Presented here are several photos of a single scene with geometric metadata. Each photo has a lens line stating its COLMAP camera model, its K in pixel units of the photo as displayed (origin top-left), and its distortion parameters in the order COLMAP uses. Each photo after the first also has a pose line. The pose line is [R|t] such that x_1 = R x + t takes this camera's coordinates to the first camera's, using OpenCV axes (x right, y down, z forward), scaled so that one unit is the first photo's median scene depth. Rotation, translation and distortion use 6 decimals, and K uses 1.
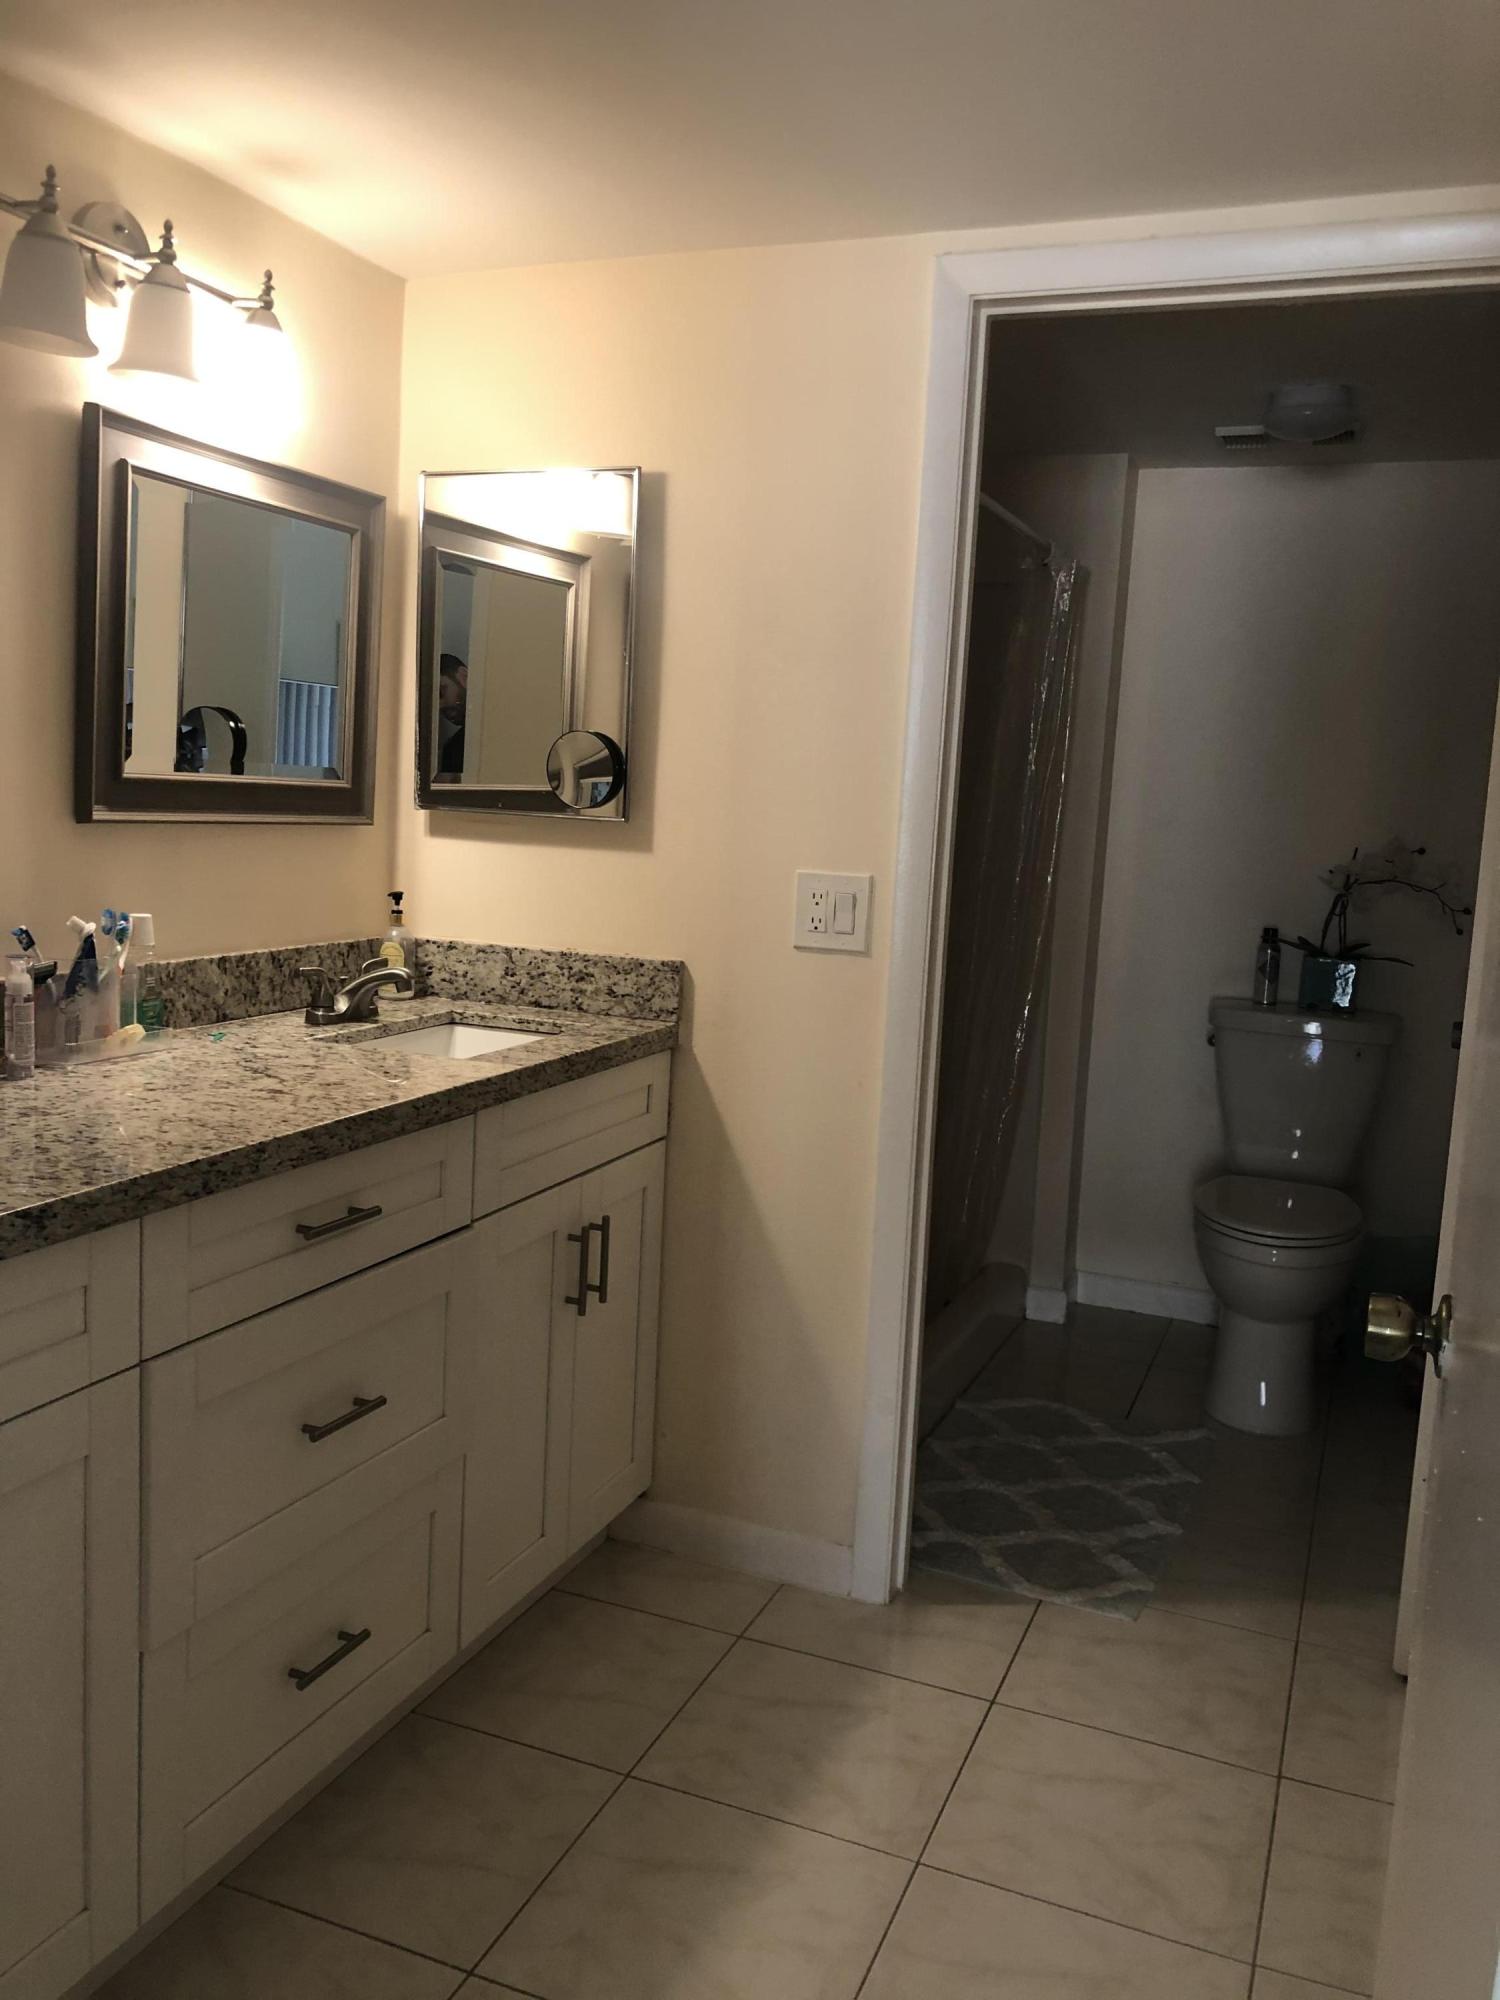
lens RADIAL K [[1627.1, 0, 750.6], [0, 1627.1, 996.5], [0, 0, 1]] dist [0.034077, -0.060229]
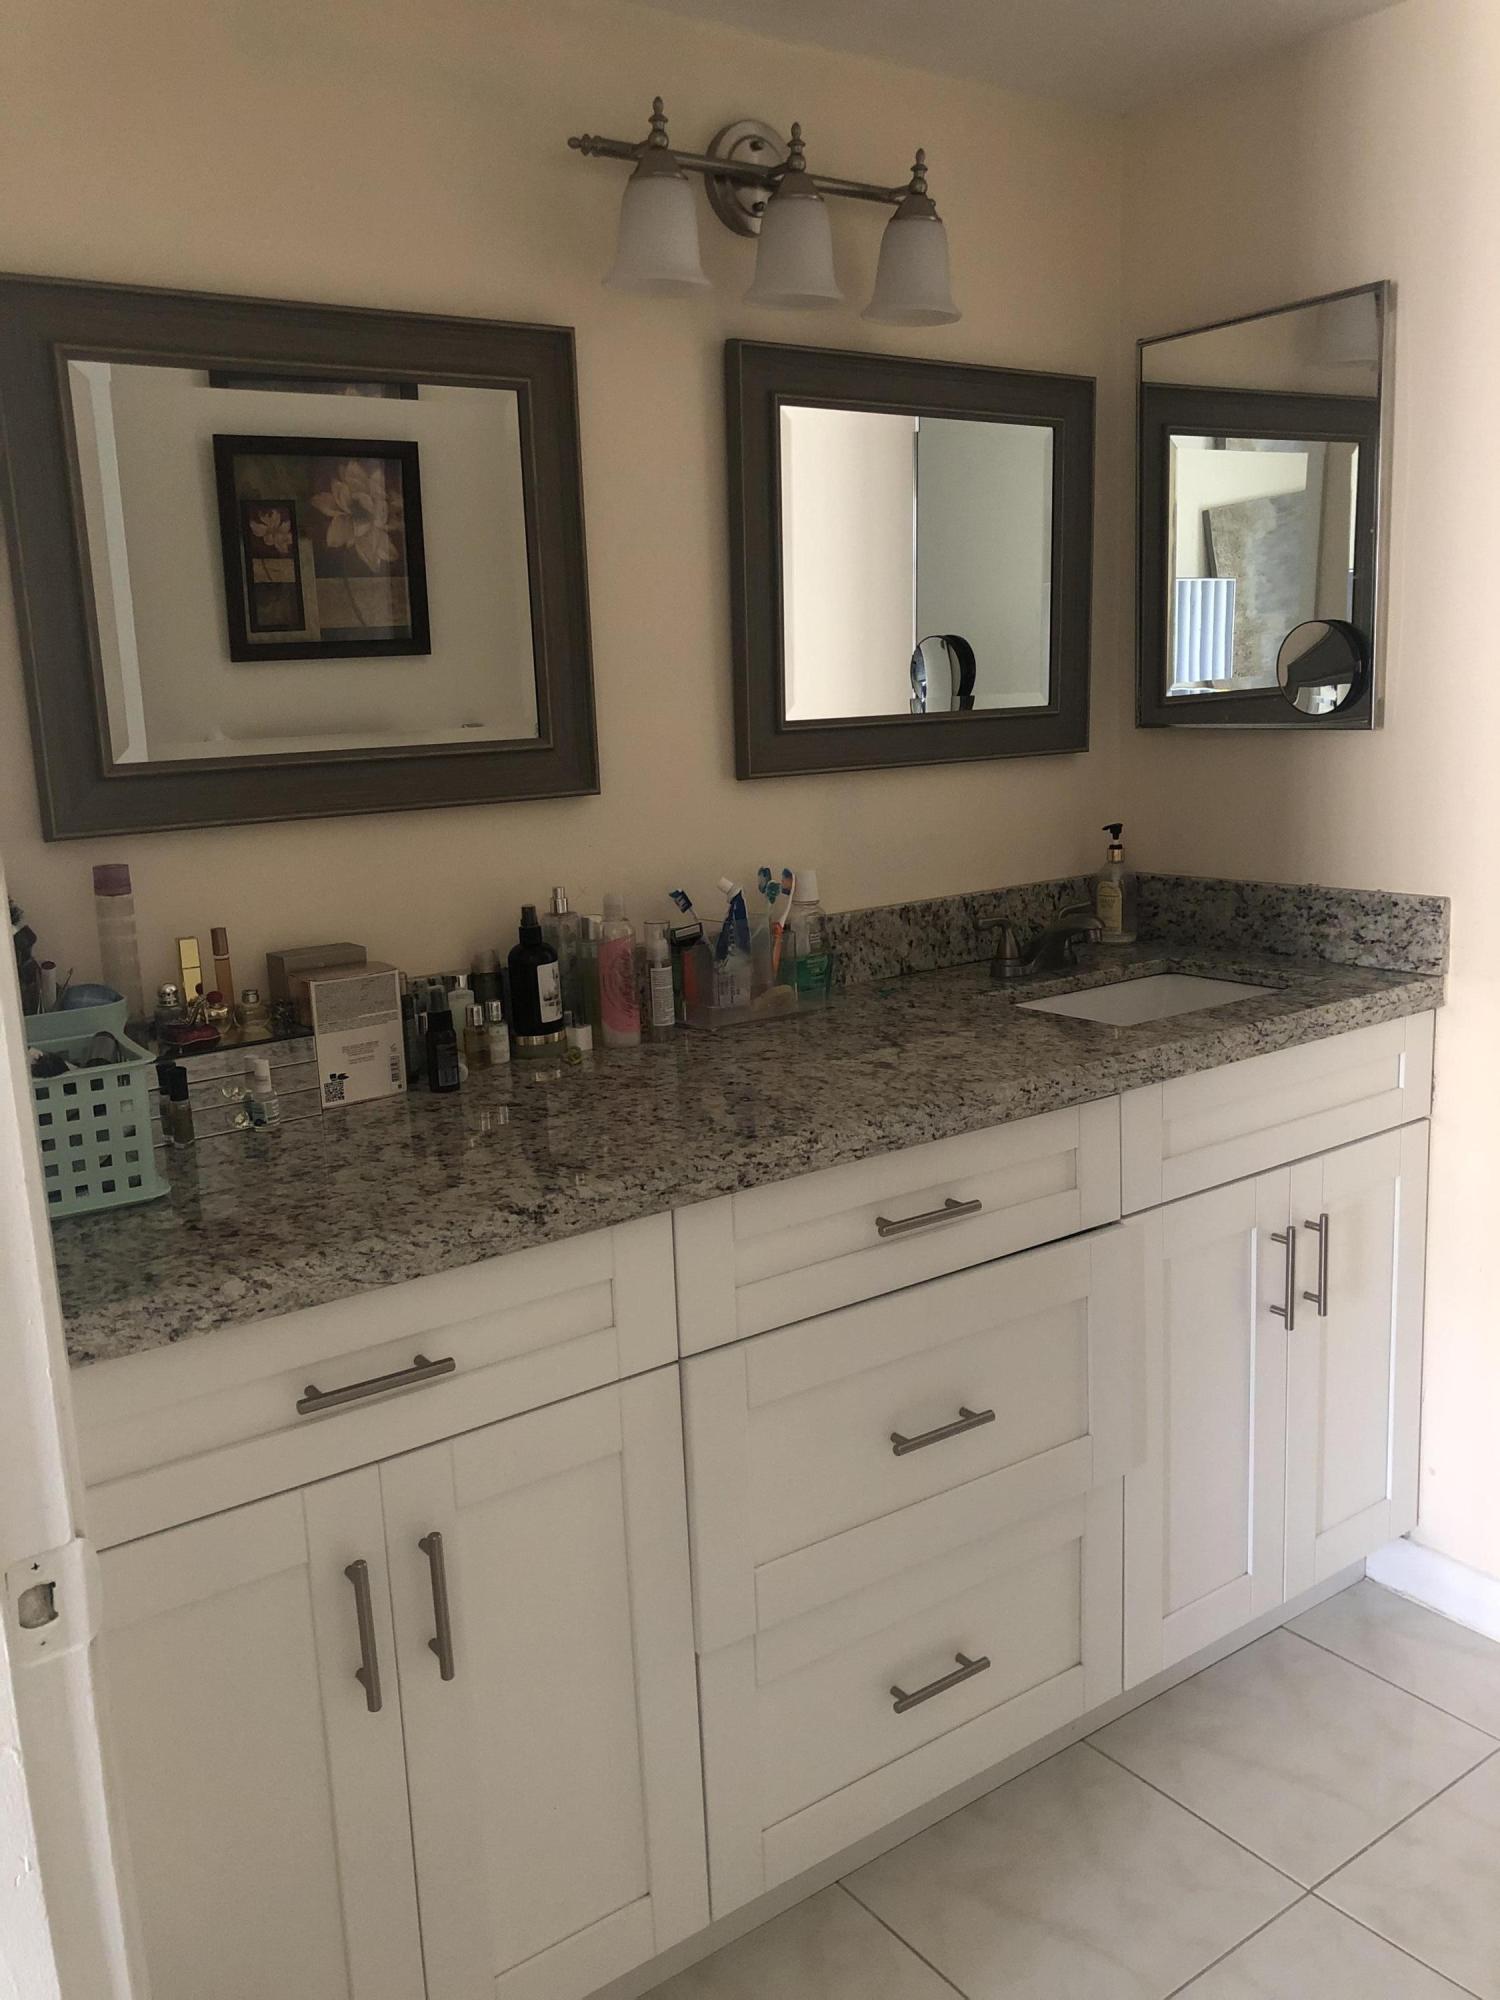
lens RADIAL K [[1627.1, 0, 749.5], [0, 1627.1, 996.3], [0, 0, 1]] dist [0.034077, -0.060229]
pose [[0.837791, 0.017136, -0.545722, 0.119846], [0.017266, 0.998176, 0.057850, -0.028899], [0.545718, -0.057889, 0.835967, 0.157581]]
